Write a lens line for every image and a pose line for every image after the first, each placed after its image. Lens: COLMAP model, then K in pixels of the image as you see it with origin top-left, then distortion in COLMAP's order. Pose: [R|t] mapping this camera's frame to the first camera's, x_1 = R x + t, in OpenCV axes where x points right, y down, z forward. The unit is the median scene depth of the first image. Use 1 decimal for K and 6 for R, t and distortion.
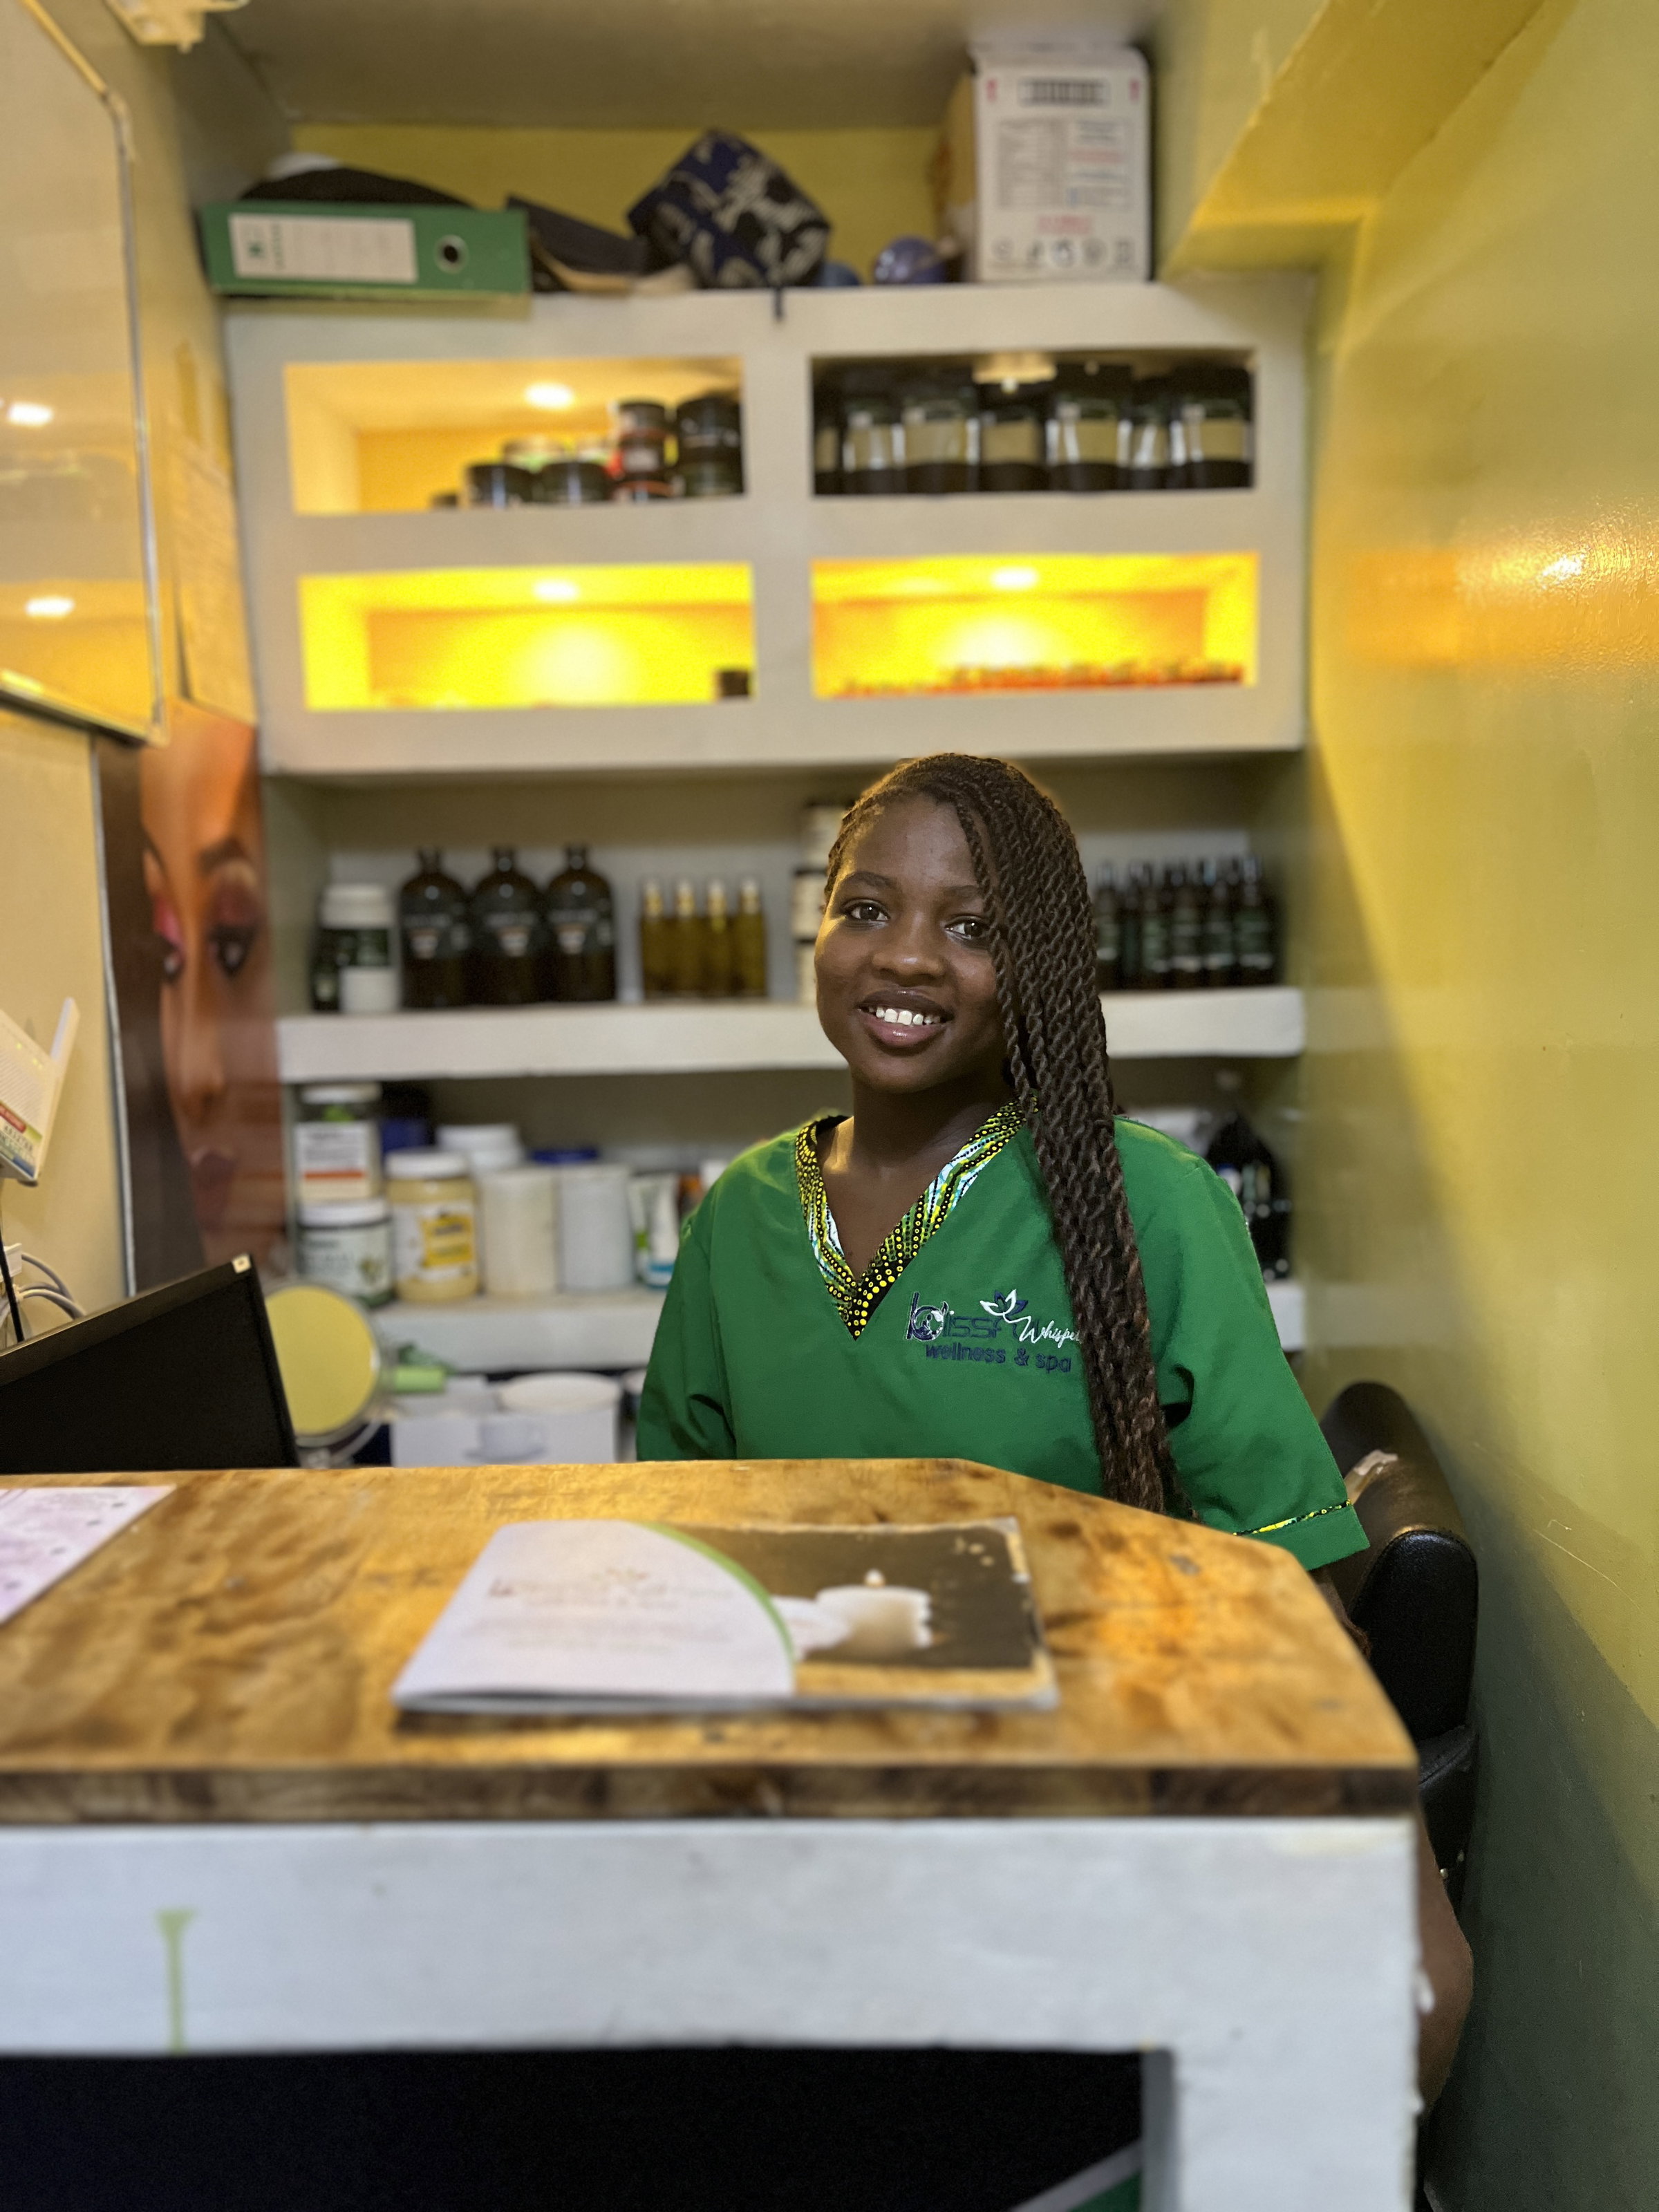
lens RADIAL K [[1652.6, 0, 834.1], [0, 1652.6, 1109.3], [0, 0, 1]] dist [0.072897, -0.002035]
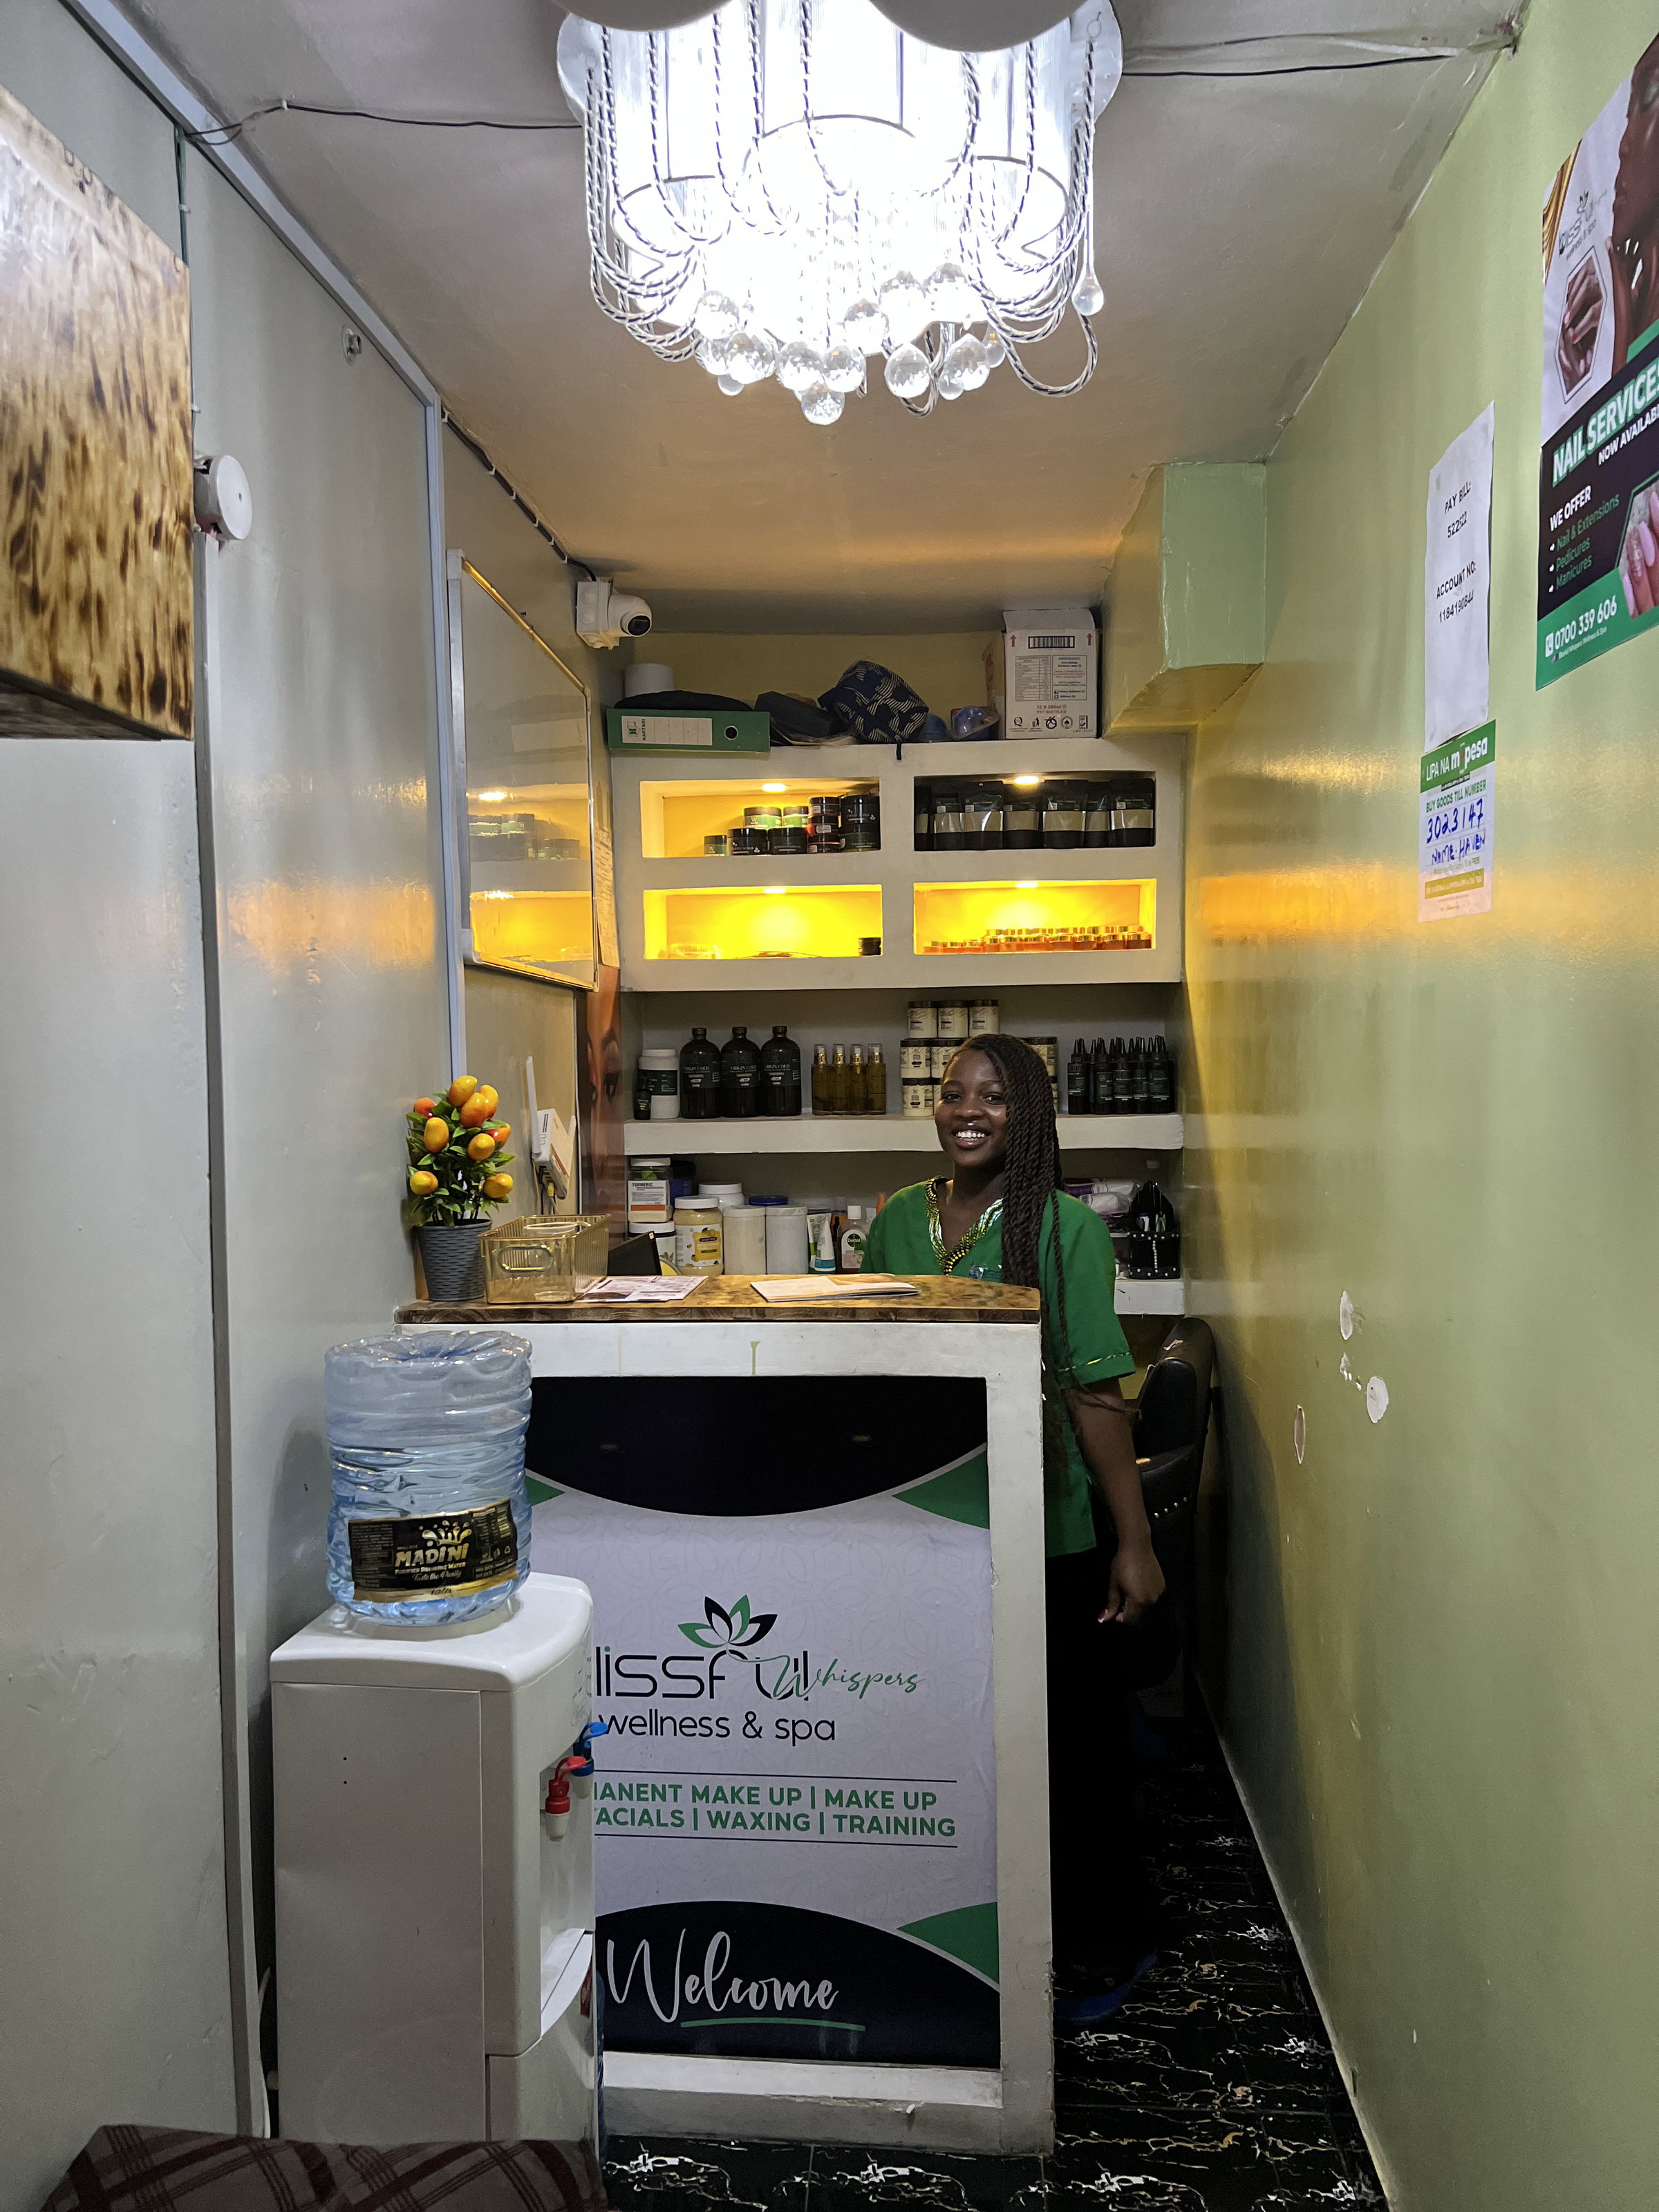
lens RADIAL K [[1652.6, 0, 812.9], [0, 1652.6, 1111.6], [0, 0, 1]] dist [0.072897, -0.002035]
pose [[0.996938, 0.015040, -0.076736, 0.019673], [-0.019072, 0.998461, -0.052074, 0.026420], [0.075834, 0.053378, 0.995691, -0.837517]]
